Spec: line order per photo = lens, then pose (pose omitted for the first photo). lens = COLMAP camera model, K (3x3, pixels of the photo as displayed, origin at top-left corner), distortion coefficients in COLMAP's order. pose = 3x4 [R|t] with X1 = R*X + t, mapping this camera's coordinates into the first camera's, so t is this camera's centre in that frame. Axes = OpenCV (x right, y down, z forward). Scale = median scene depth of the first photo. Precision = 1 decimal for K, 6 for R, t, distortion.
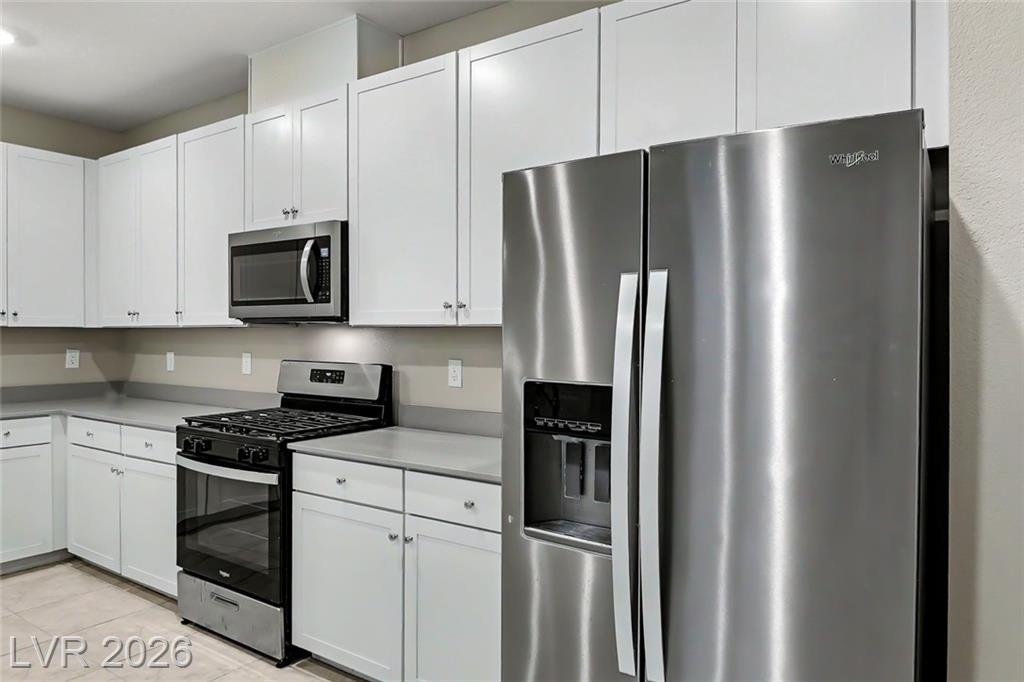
lens RADIAL K [[662.2, 0, 535.0], [0, 662.2, 335.7], [0, 0, 1]] dist [-0.020613, -0.007075]
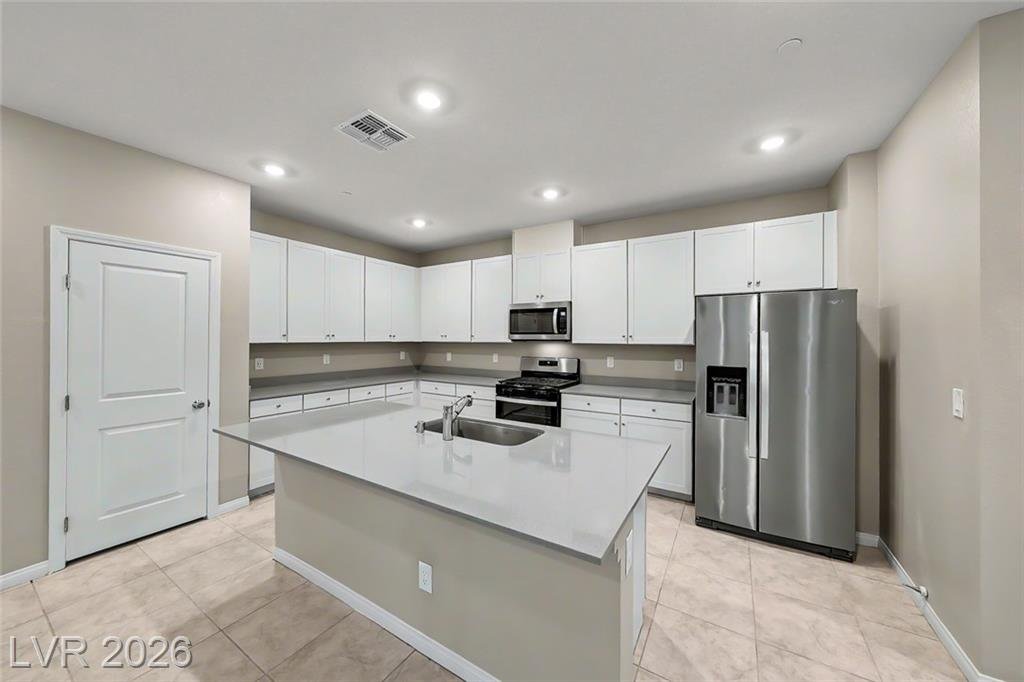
lens RADIAL K [[359.8, 0, 509.8], [0, 359.8, 339.3], [0, 0, 1]] dist [0.000372, 0.000133]
pose [[0.999875, 0.000488, 0.015786, -0.504304], [-0.000486, 1.000000, -0.000091, -0.028092], [-0.015786, 0.000083, 0.999875, -0.340472]]
